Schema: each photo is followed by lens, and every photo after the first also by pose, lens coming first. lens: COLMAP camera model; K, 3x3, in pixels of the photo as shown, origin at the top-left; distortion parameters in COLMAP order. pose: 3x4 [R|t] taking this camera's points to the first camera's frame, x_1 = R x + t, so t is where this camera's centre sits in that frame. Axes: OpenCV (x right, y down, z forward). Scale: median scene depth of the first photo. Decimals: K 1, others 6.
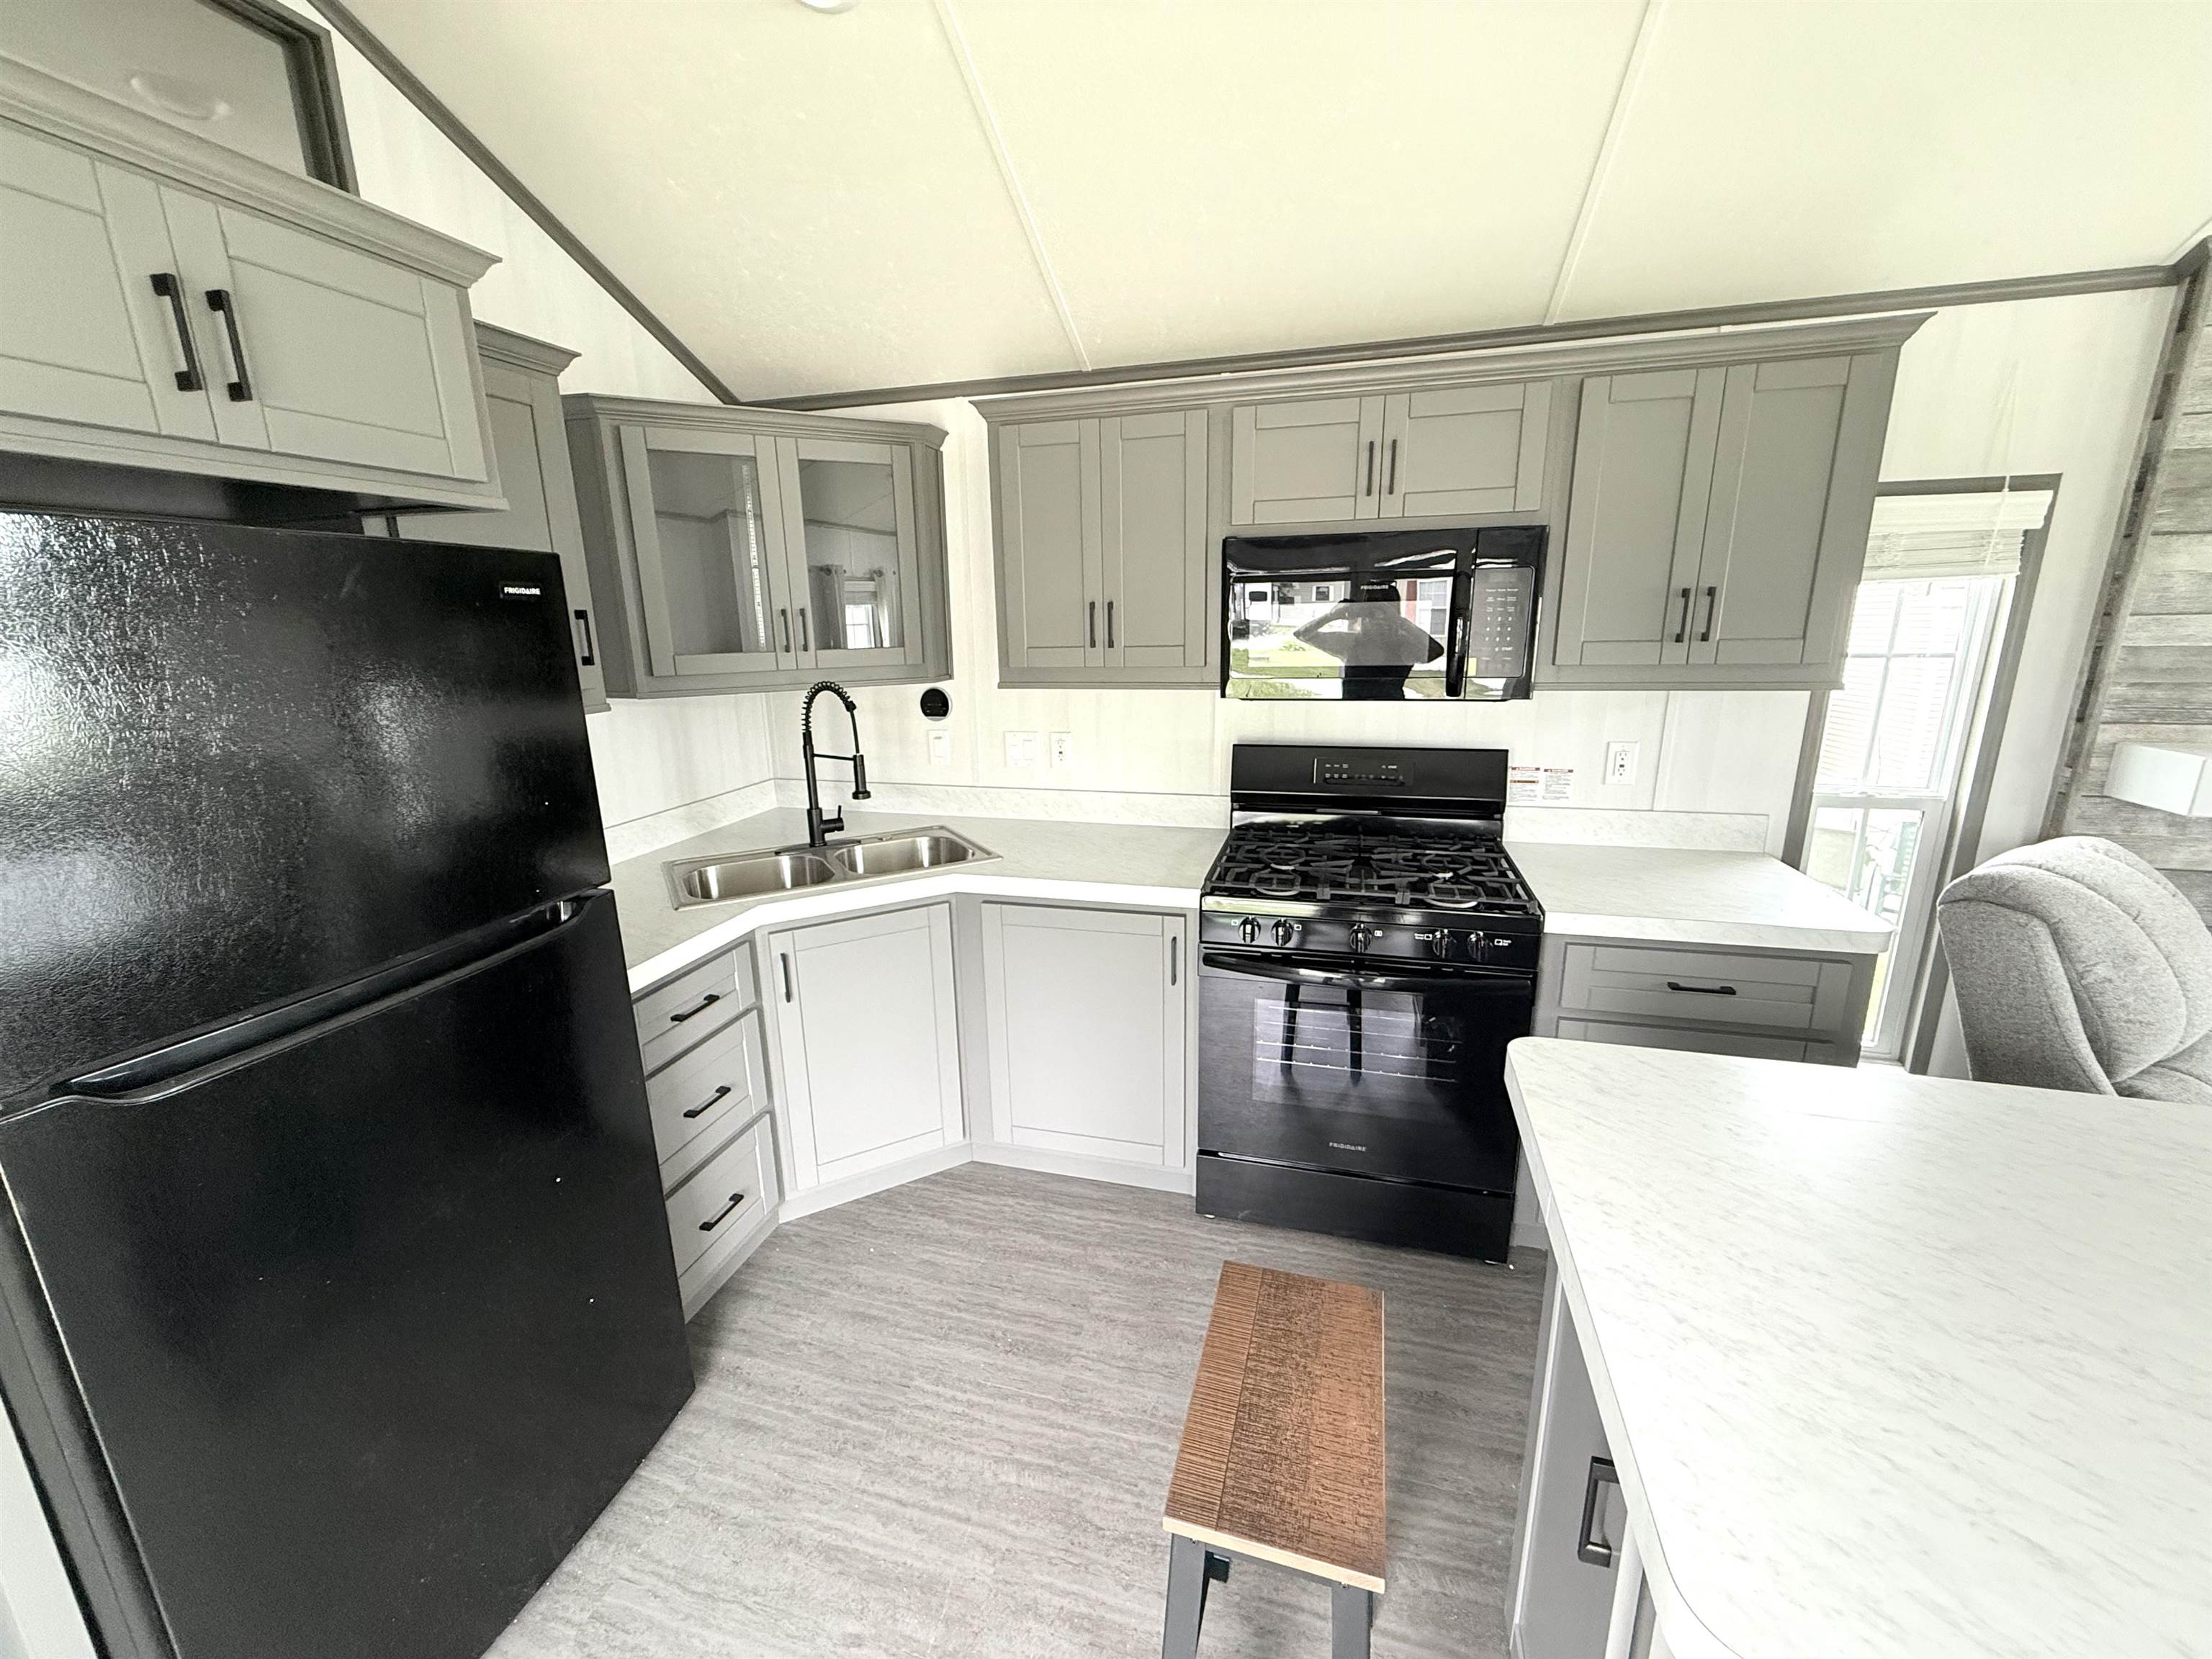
lens RADIAL K [[873.7, 0, 1090.7], [0, 873.7, 832.8], [0, 0, 1]] dist [-0.008113, 0.001706]
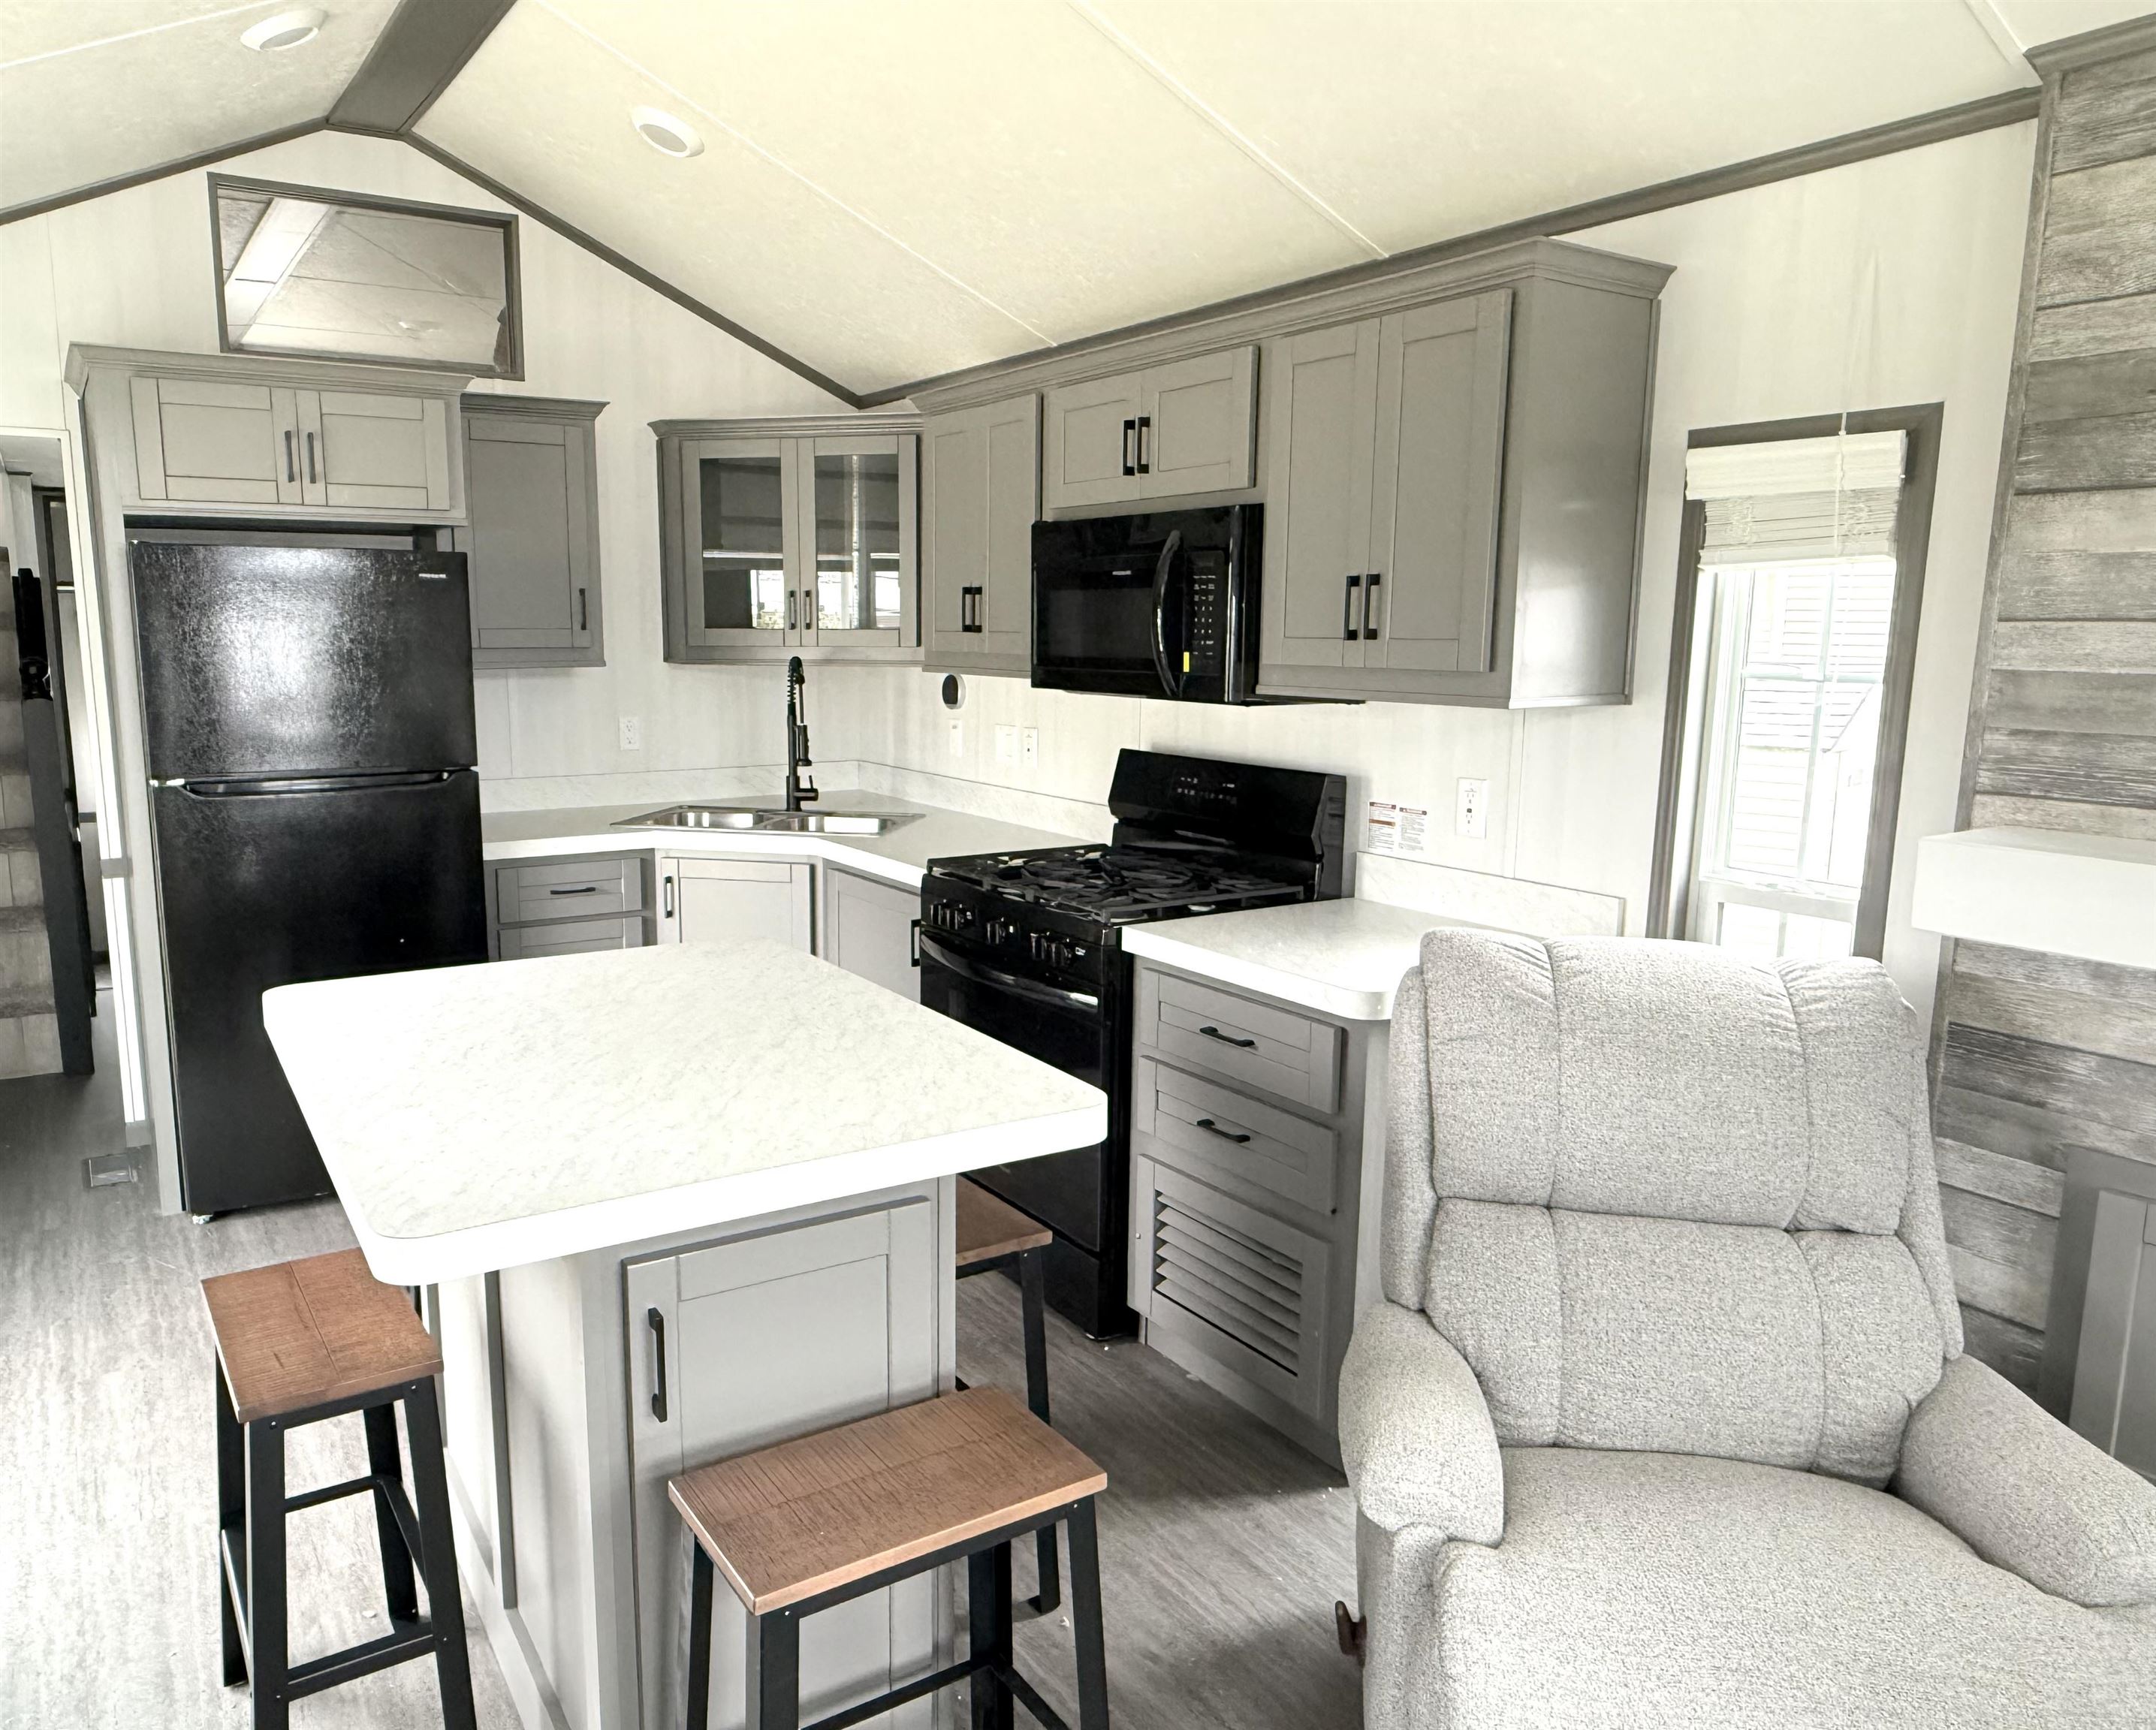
lens RADIAL K [[1500.7, 0, 980.0], [0, 1500.7, 877.9], [0, 0, 1]] dist [-0.000252, -0.003199]
pose [[0.737743, 0.138182, -0.660789, 1.332281], [-0.179678, 0.983712, 0.005108, 0.055358], [0.650732, 0.114961, 0.750555, -0.256080]]
